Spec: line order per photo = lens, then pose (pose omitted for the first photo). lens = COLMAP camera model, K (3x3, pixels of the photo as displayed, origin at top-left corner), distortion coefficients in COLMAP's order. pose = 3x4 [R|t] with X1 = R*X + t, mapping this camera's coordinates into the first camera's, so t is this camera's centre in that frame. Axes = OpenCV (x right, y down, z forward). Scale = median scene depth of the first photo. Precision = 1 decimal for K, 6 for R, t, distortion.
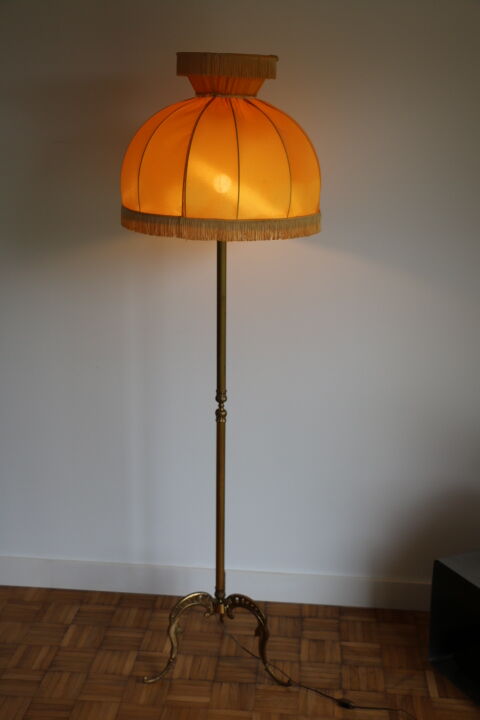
lens RADIAL K [[896.8, 0, 252.6], [0, 896.8, 336.0], [0, 0, 1]] dist [0.025582, 0.000000]
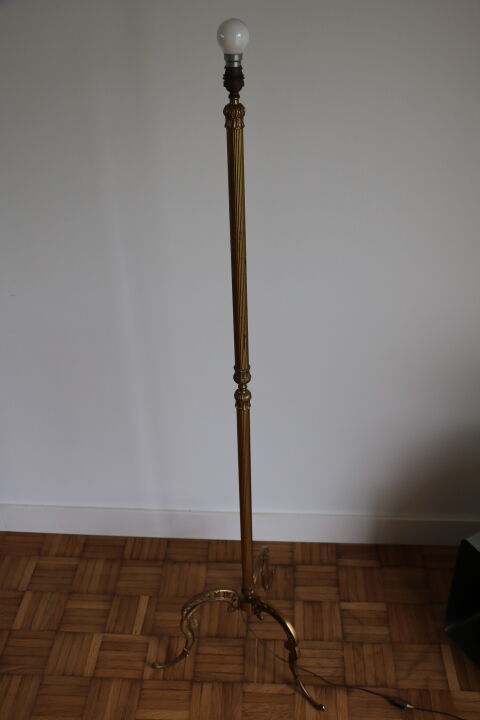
lens RADIAL K [[661.6, 0, 260.0], [0, 661.6, 333.3], [0, 0, 1]] dist [-0.030773, 0.000000]
pose [[0.998806, -0.045810, 0.016958, 0.023005], [0.037051, 0.936707, 0.348148, -0.125282], [-0.031834, -0.347104, 0.937286, 0.515108]]
